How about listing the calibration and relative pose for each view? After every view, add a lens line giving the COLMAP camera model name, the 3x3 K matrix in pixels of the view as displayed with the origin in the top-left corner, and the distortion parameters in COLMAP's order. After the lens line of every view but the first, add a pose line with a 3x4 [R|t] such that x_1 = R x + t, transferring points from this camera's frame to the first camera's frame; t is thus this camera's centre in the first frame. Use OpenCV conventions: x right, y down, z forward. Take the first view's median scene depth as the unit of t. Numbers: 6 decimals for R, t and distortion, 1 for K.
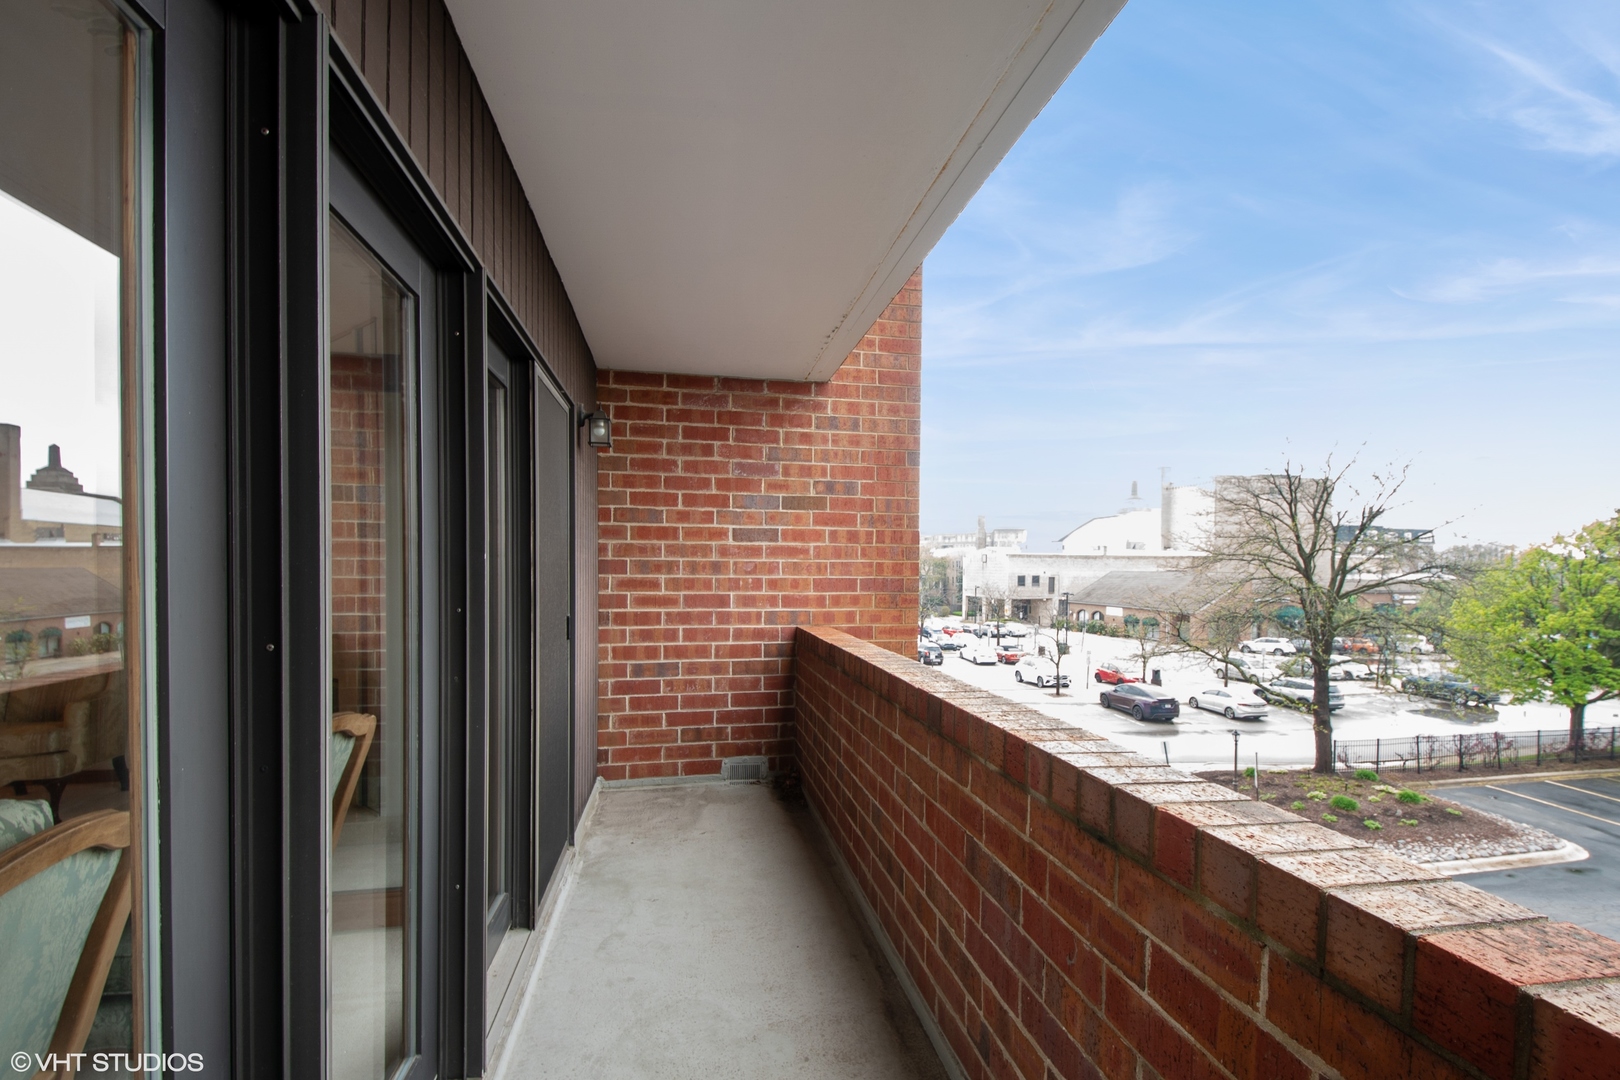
lens RADIAL K [[713.3, 0, 811.0], [0, 713.3, 555.9], [0, 0, 1]] dist [0.012244, -0.001463]
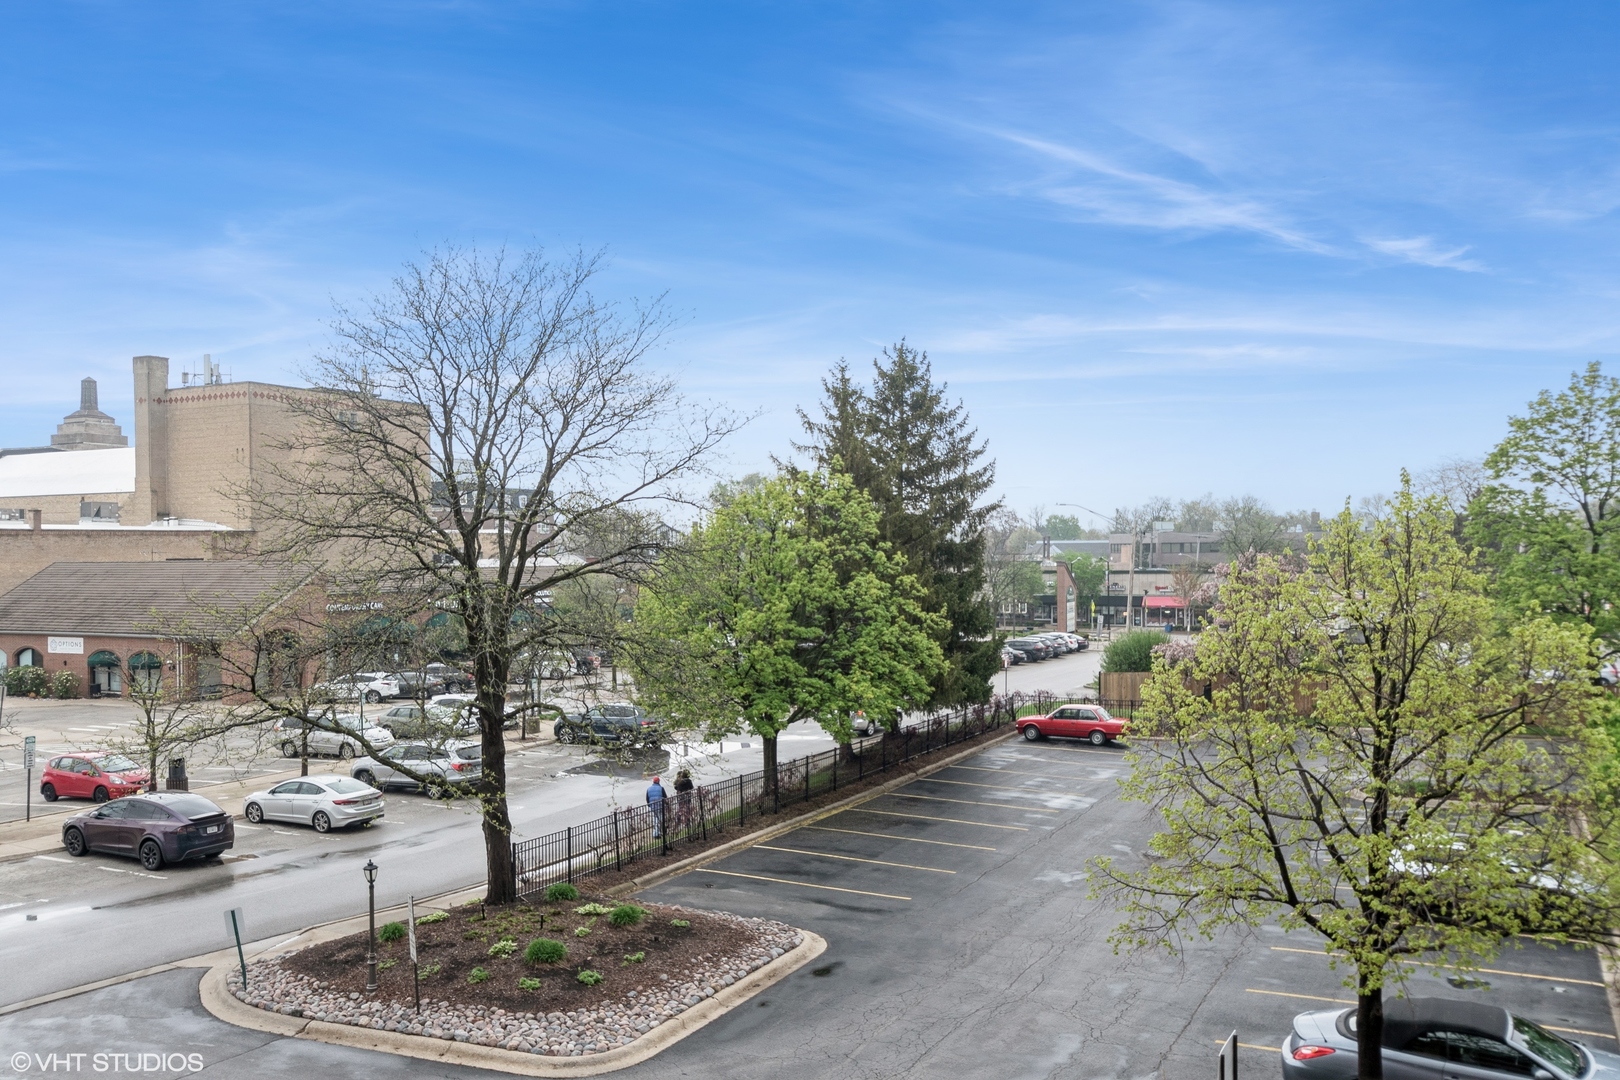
lens RADIAL K [[1347.4, 0, 812.4], [0, 1347.4, 529.8], [0, 0, 1]] dist [0.025720, -0.028216]
pose [[0.603020, 0.000225, 0.797726, -0.002751], [0.000844, 0.999999, -0.000920, 0.002452], [-0.797726, 0.001229, 0.603019, 0.133582]]
